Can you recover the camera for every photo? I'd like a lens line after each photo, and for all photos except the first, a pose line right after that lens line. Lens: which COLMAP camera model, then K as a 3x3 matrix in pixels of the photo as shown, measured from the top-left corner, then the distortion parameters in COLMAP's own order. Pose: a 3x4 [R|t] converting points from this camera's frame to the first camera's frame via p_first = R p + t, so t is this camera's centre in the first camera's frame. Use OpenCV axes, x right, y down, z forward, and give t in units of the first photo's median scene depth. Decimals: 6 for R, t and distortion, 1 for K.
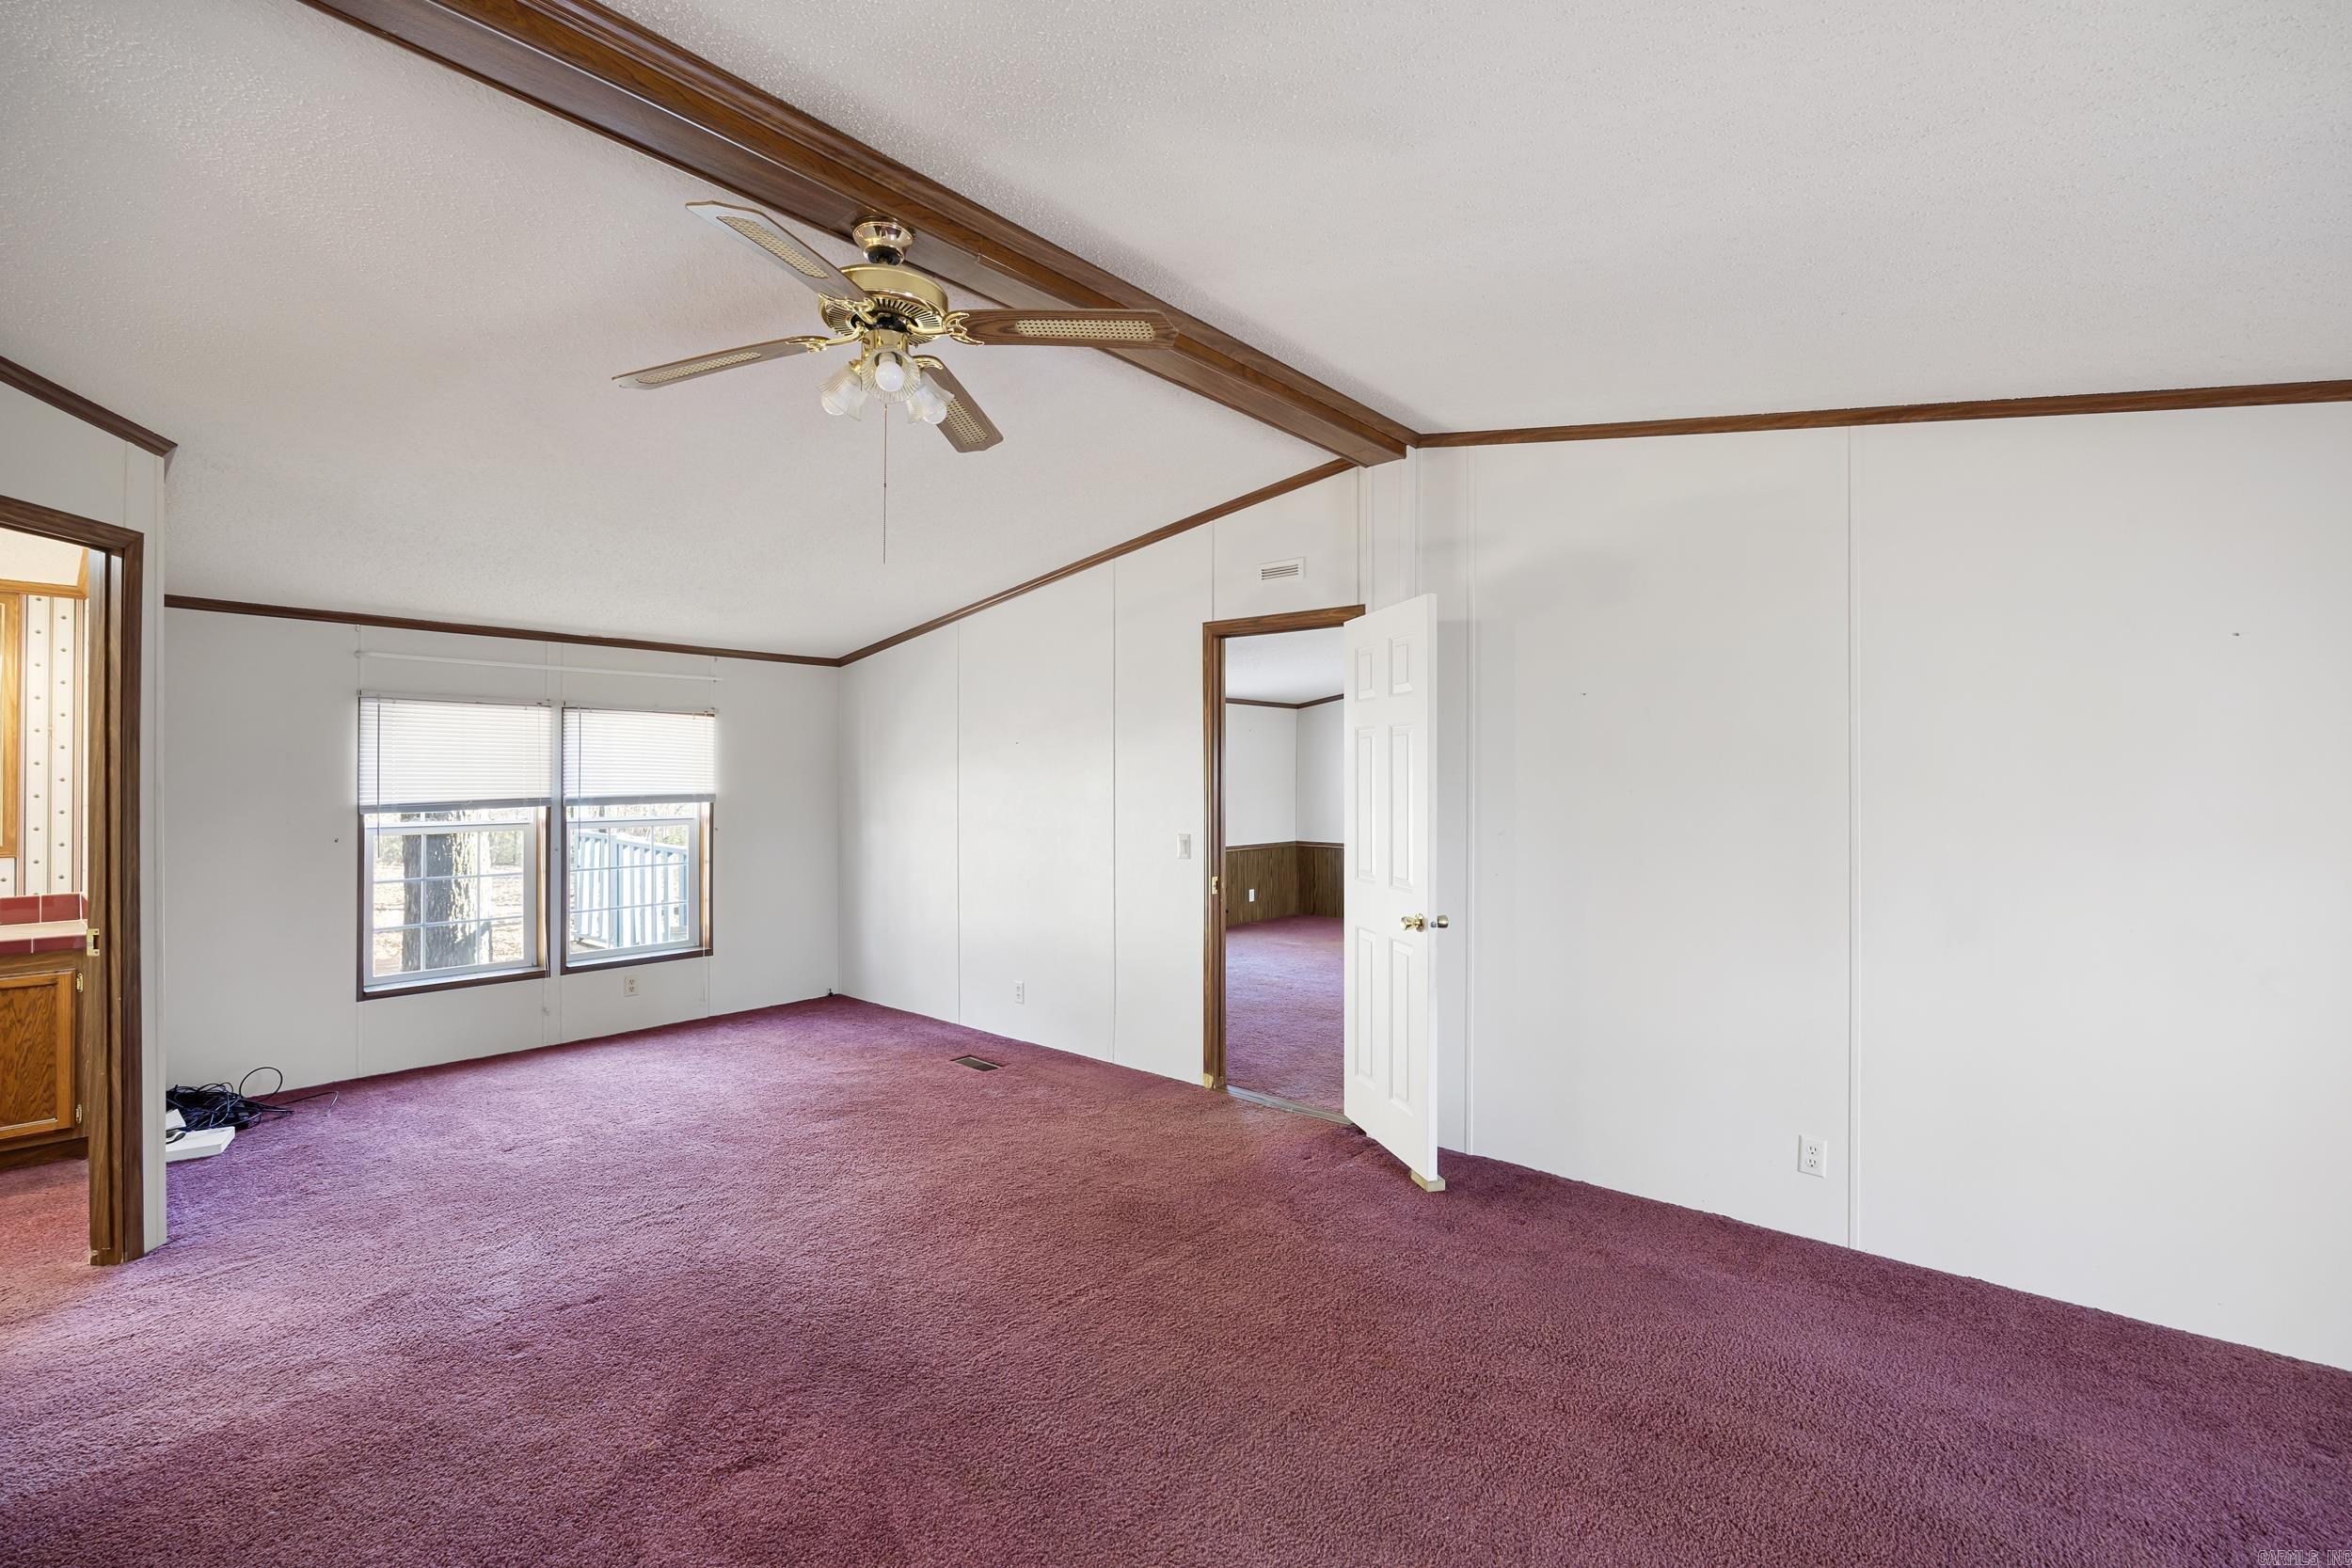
lens RADIAL K [[1047.2, 0, 1189.8], [0, 1047.2, 736.8], [0, 0, 1]] dist [-0.016317, 0.000261]
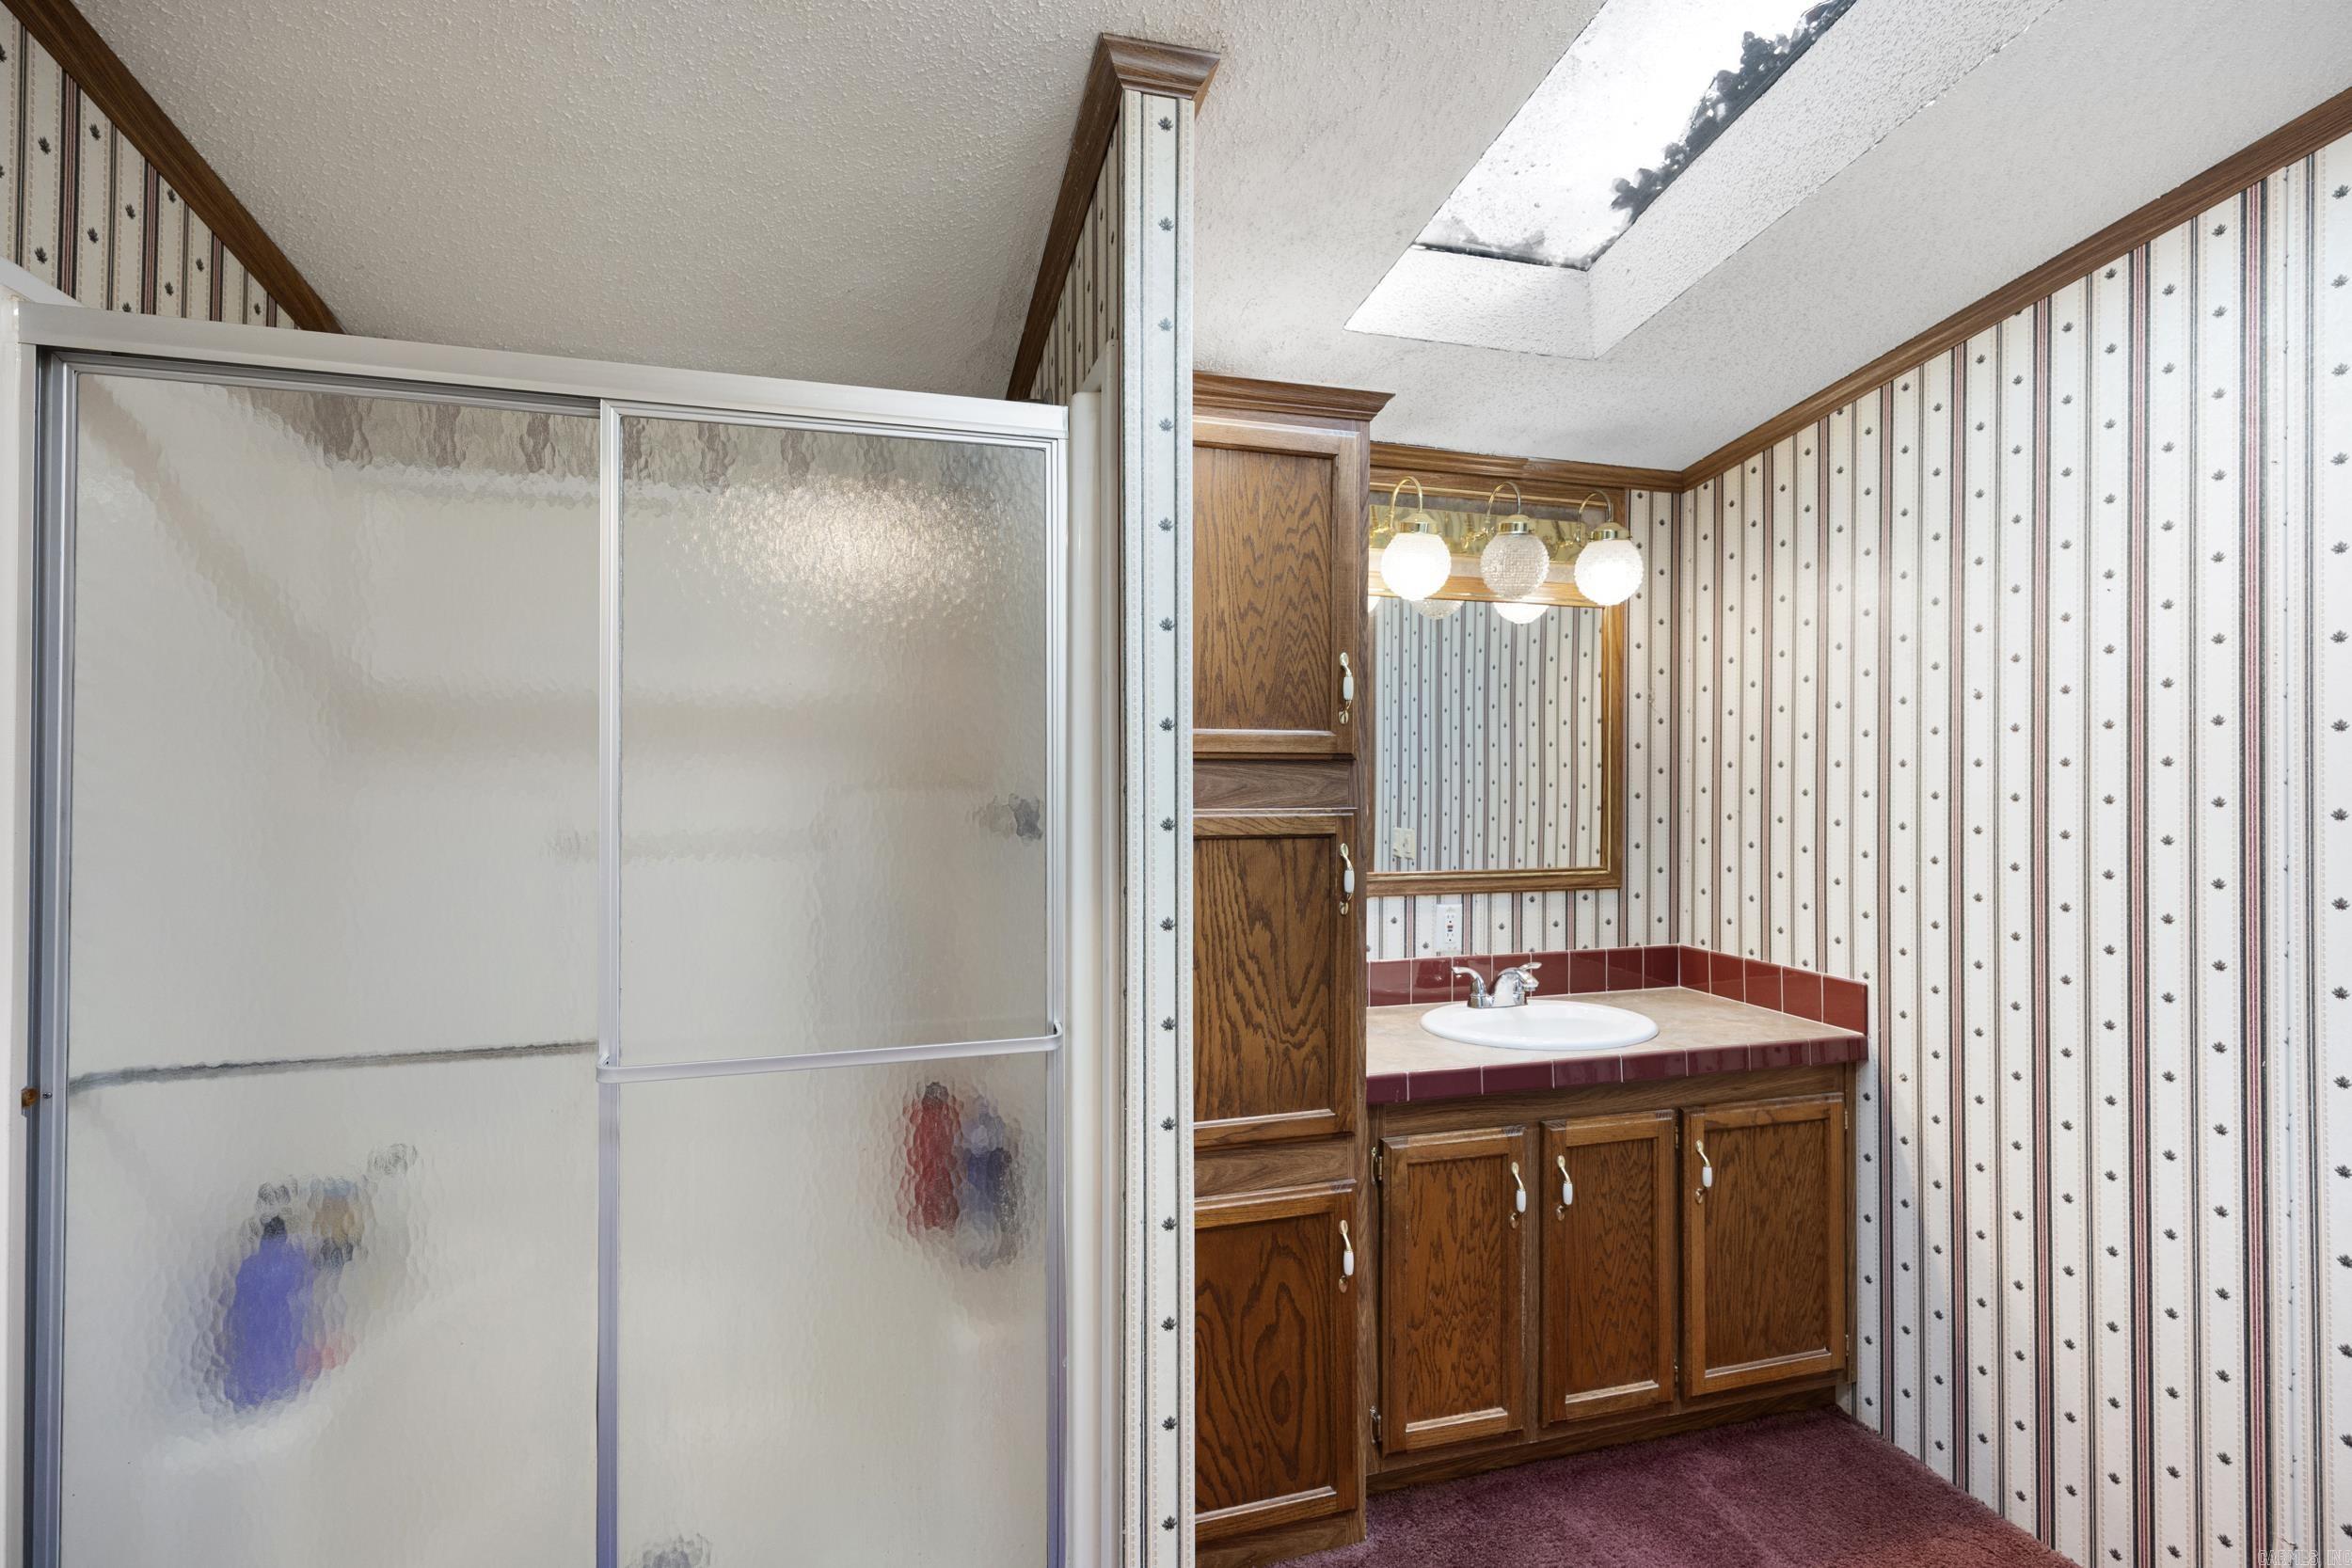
lens RADIAL K [[1099.6, 0, 1175.9], [0, 1099.6, 760.4], [0, 0, 1]] dist [-0.008563, 0.000029]
pose [[0.841936, 0.010113, -0.539482, -0.758985], [0.009193, 0.999410, 0.033083, 0.006540], [0.539499, -0.032813, 0.841347, 0.190519]]
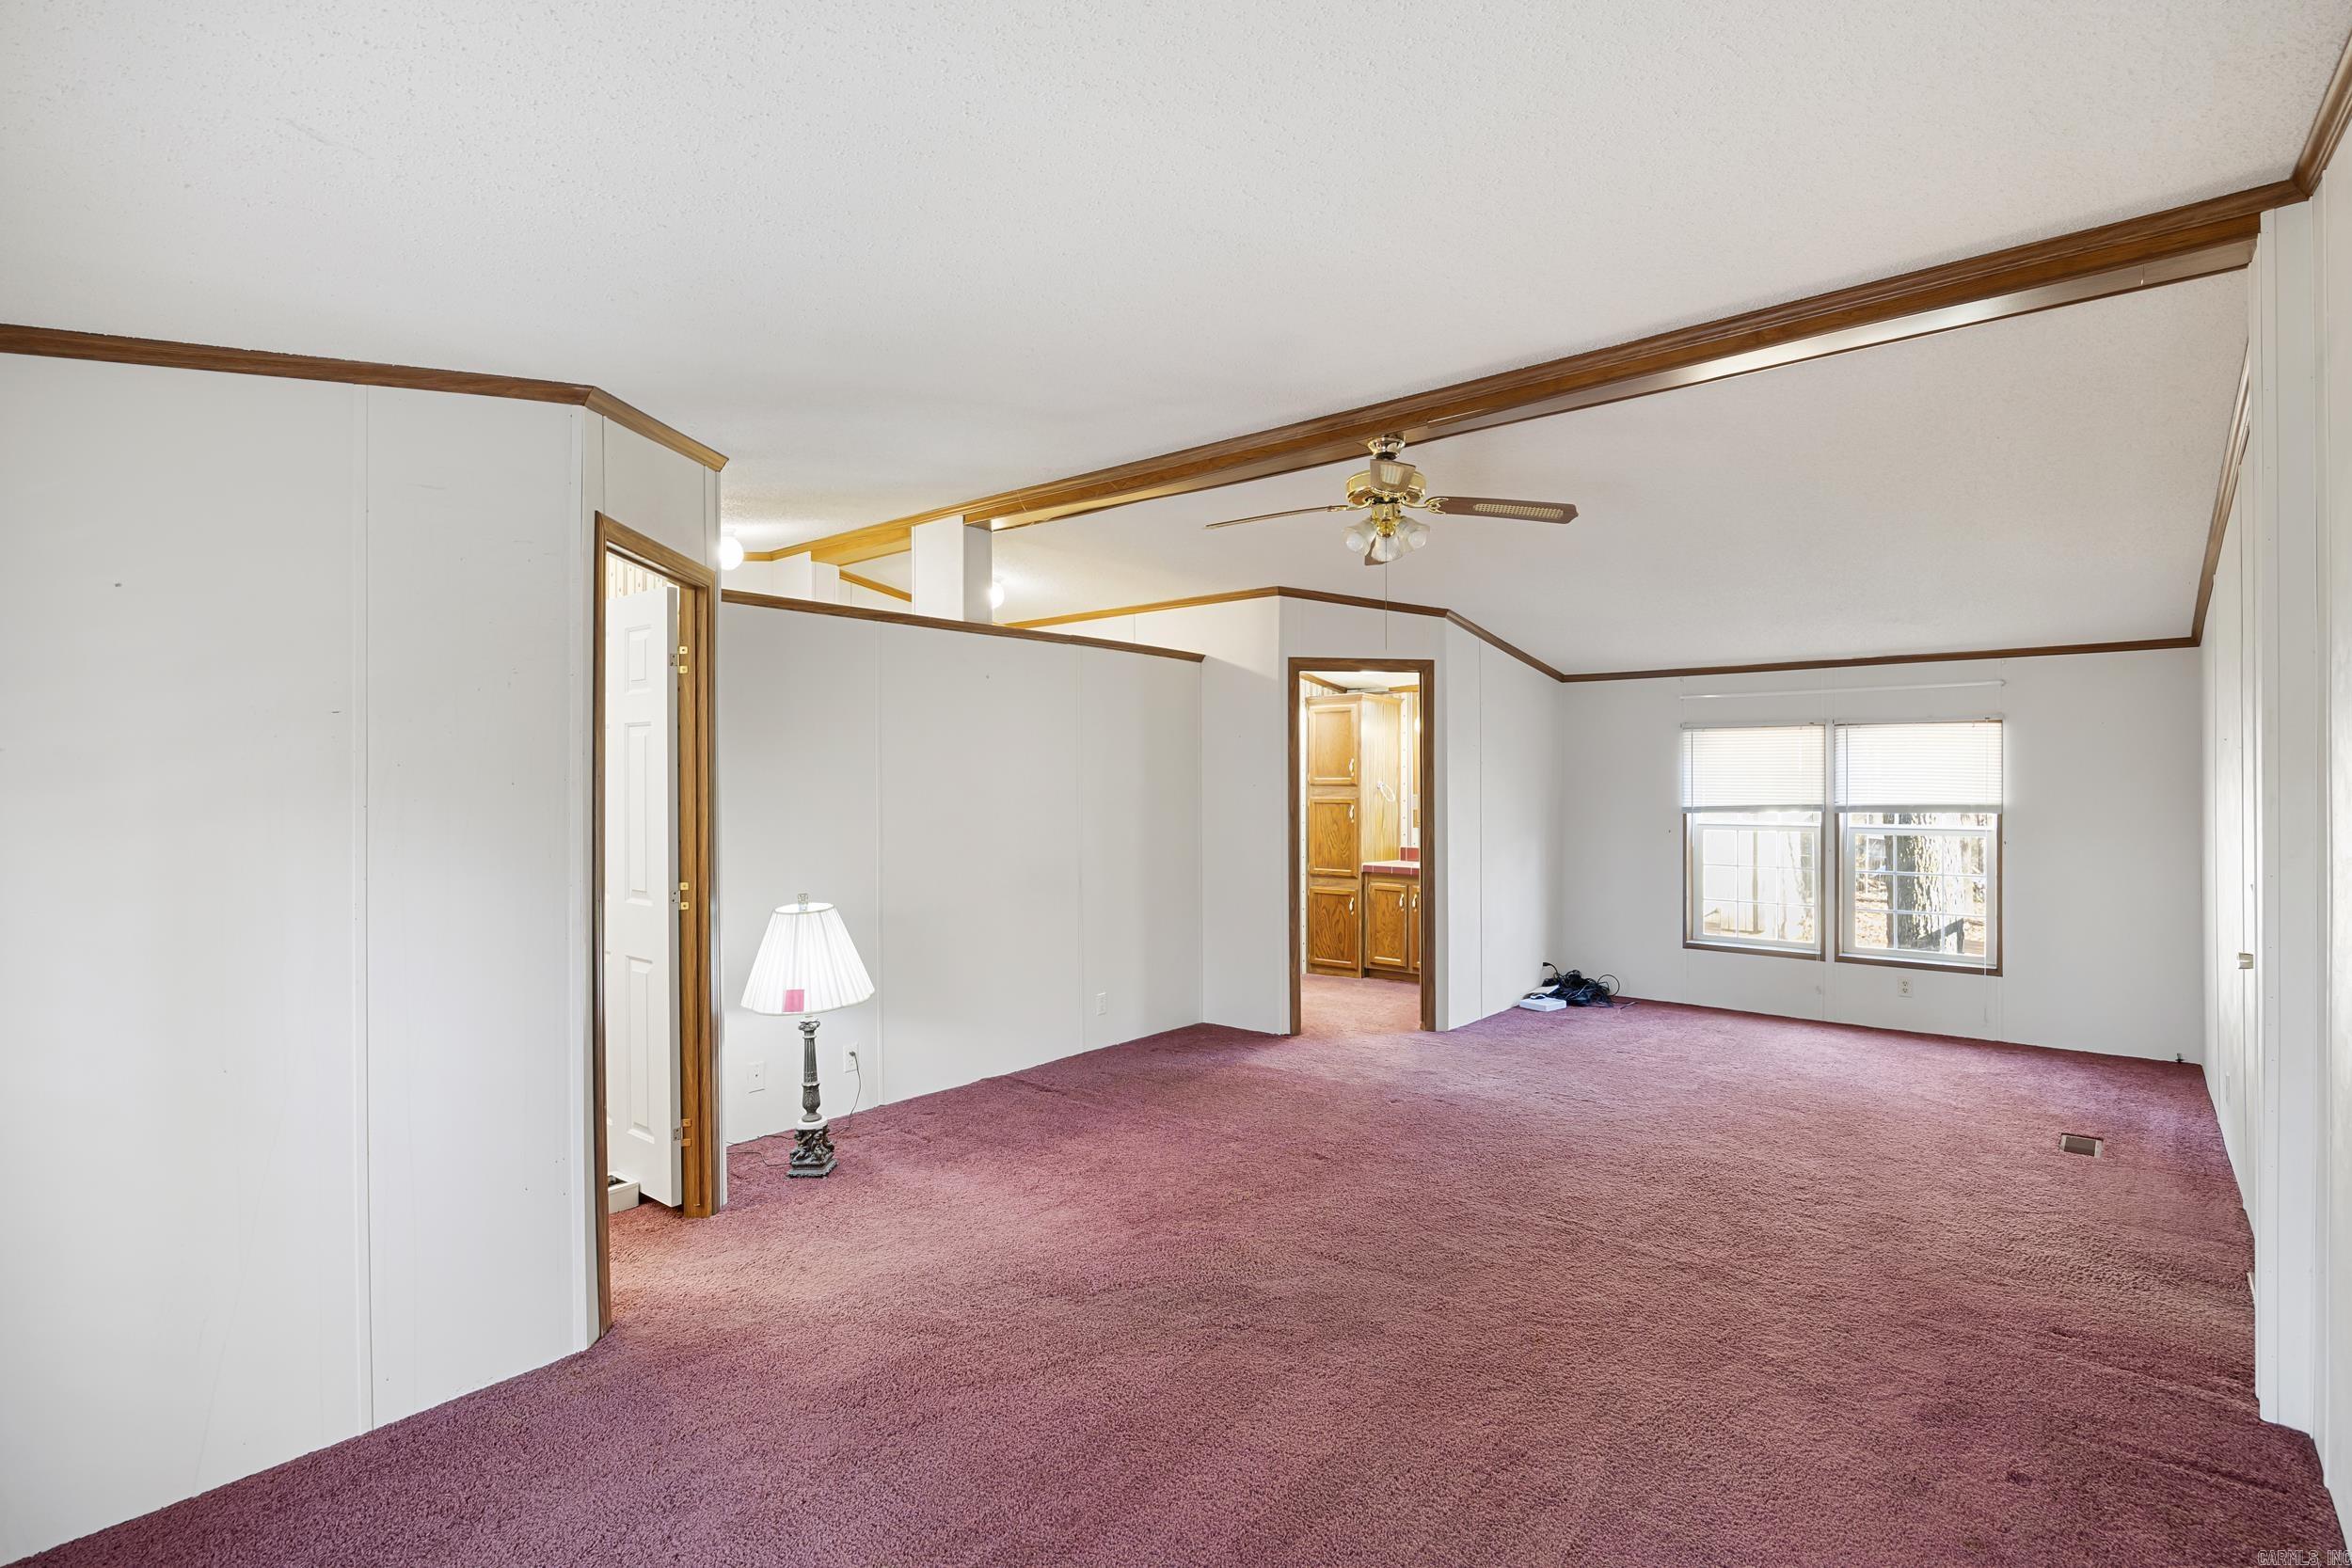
lens RADIAL K [[1148.2, 0, 1179.6], [0, 1148.2, 789.6], [0, 0, 1]] dist [-0.002095, -0.000269]
pose [[-0.011553, 0.007085, -0.999908, 0.648149], [0.040133, 0.999172, 0.006616, 0.005540], [0.999128, -0.040053, -0.011828, 0.311306]]
